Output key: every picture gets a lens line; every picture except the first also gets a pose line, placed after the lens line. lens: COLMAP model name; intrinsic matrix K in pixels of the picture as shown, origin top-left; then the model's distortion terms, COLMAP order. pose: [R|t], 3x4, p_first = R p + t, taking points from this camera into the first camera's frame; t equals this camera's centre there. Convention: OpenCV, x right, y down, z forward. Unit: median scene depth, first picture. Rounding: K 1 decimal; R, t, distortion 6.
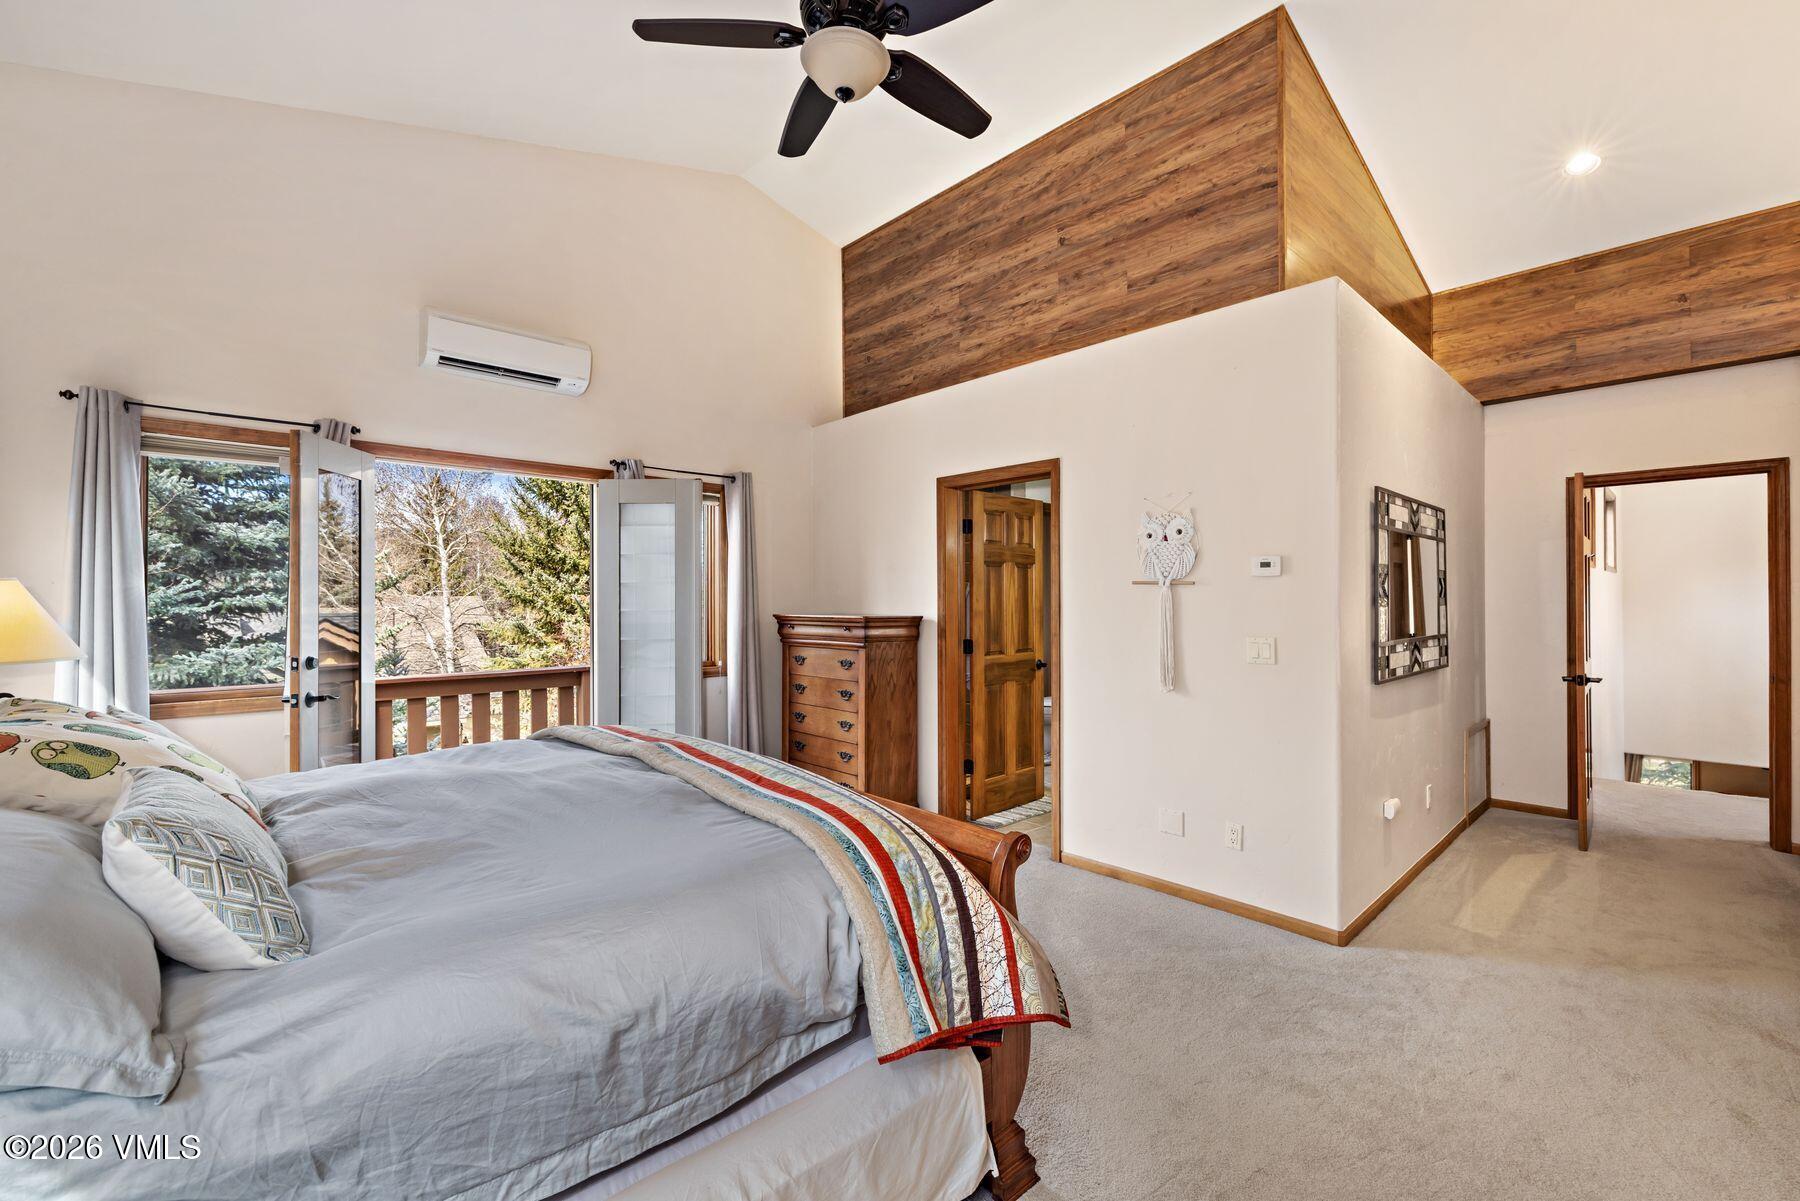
lens RADIAL K [[751.9, 0, 898.8], [0, 751.9, 601.7], [0, 0, 1]] dist [0.003398, 0.000270]
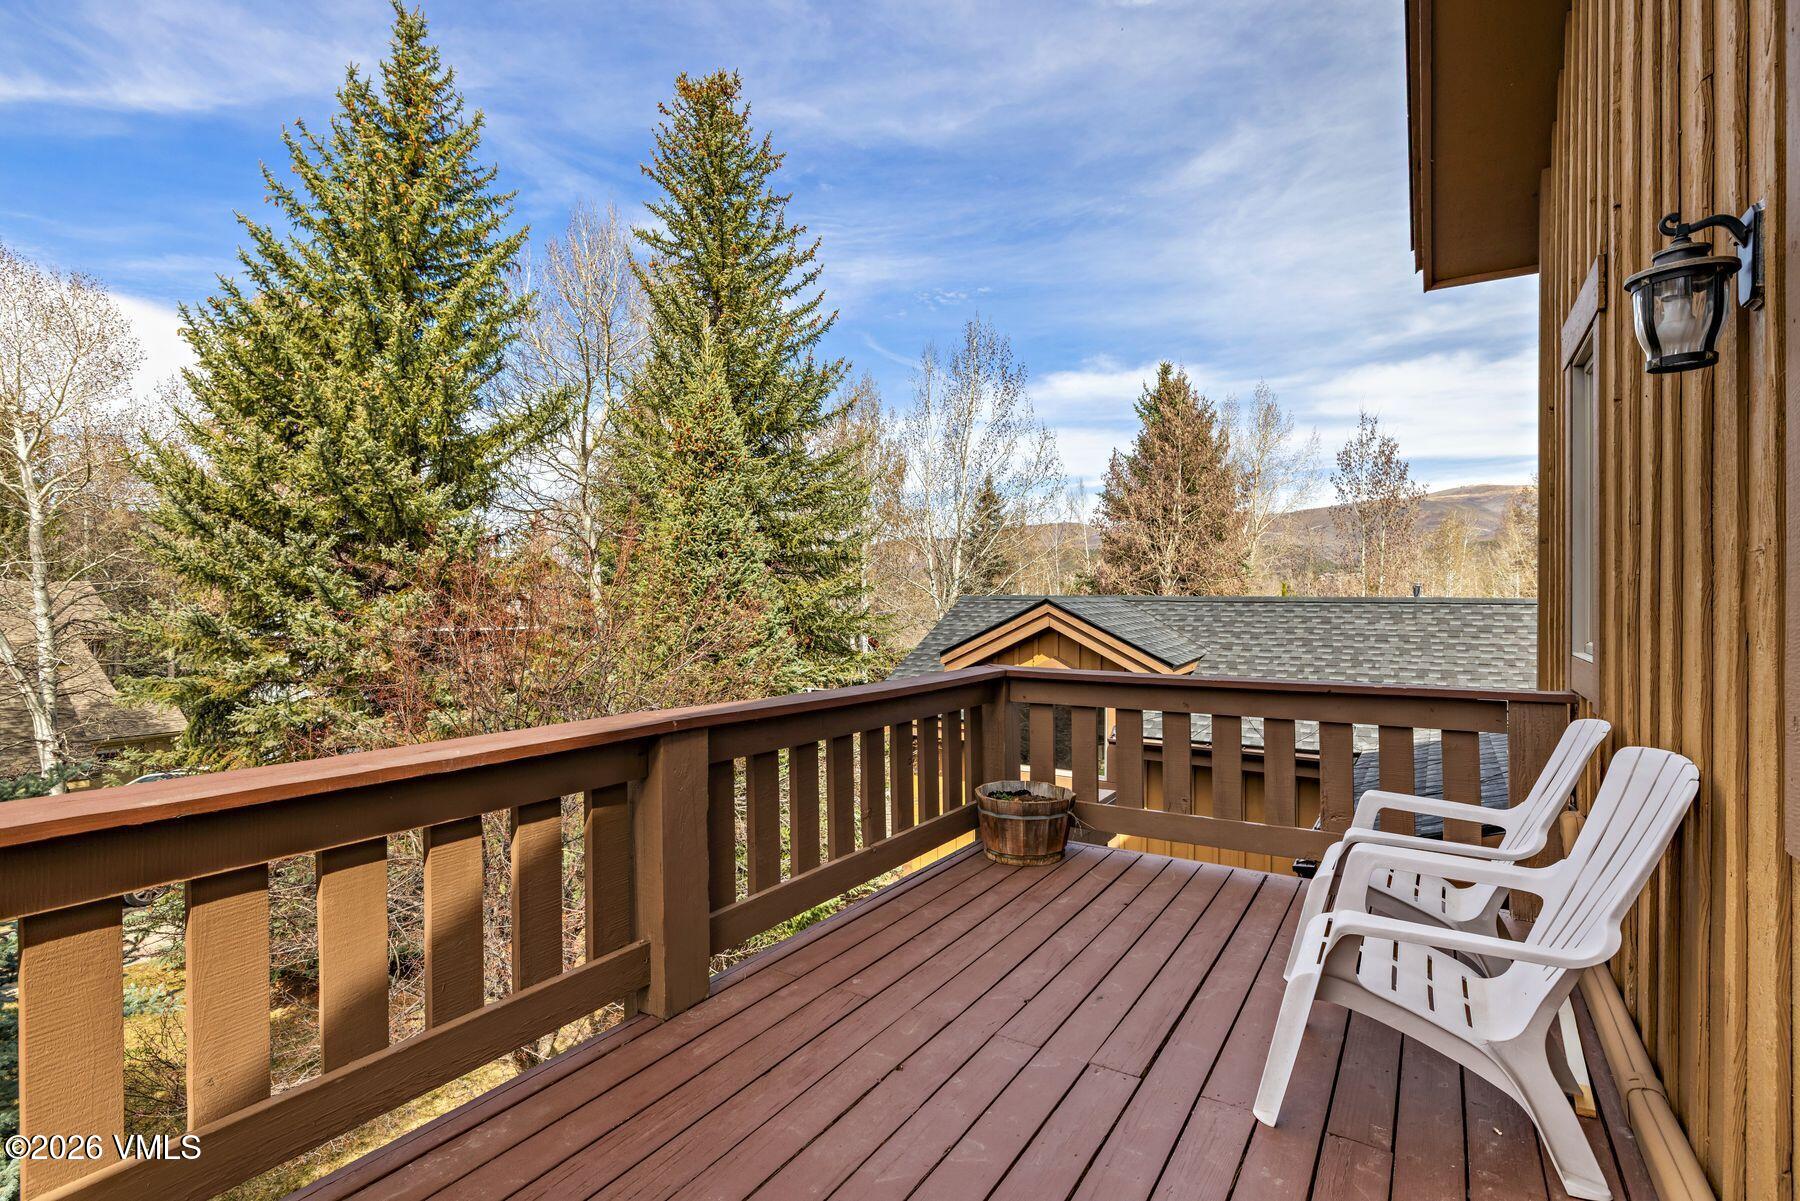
lens RADIAL K [[846.4, 0, 903.0], [0, 846.4, 588.4], [0, 0, 1]] dist [0.002851, 0.000487]
pose [[0.966427, 0.003925, 0.256910, -0.151128], [-0.000512, 0.999911, -0.013349, 0.015145], [-0.256940, 0.012769, 0.966343, 0.235883]]
